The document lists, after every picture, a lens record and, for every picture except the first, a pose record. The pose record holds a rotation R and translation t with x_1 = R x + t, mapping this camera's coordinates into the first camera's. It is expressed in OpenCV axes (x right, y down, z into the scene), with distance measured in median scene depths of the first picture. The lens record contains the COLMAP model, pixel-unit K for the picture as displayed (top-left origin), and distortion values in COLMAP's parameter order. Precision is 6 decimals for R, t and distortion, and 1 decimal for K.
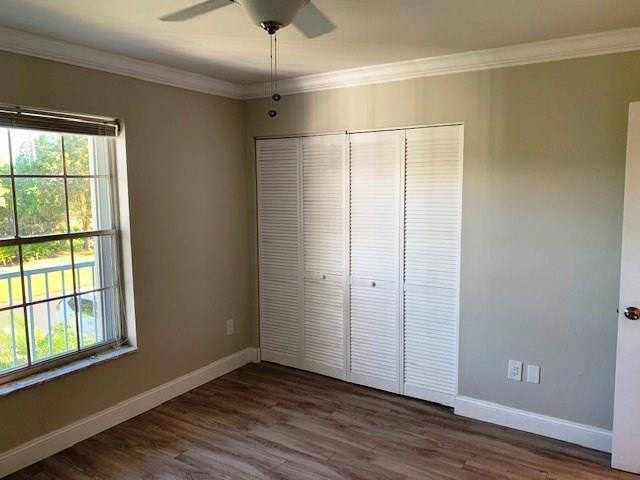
lens RADIAL K [[484.0, 0, 319.6], [0, 484.0, 236.7], [0, 0, 1]] dist [0.026786, -0.057285]
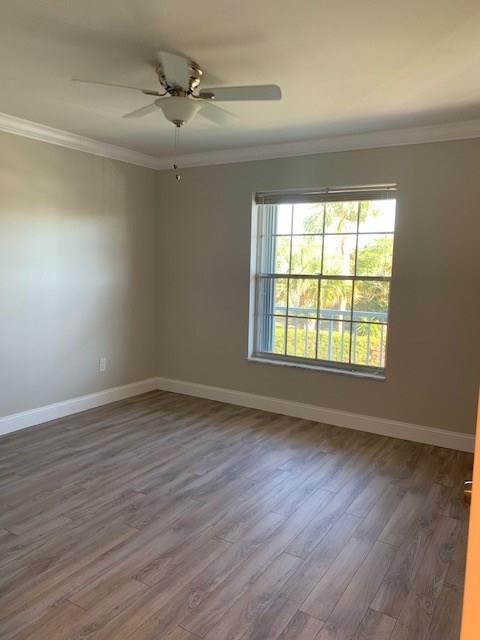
lens RADIAL K [[484.0, 0, 237.8], [0, 484.0, 323.7], [0, 0, 1]] dist [0.026786, -0.057285]
pose [[0.018924, 0.125782, -0.991877, 0.859488], [-0.132692, 0.983595, 0.122200, 0.002449], [0.990977, 0.129302, 0.035304, 0.659417]]
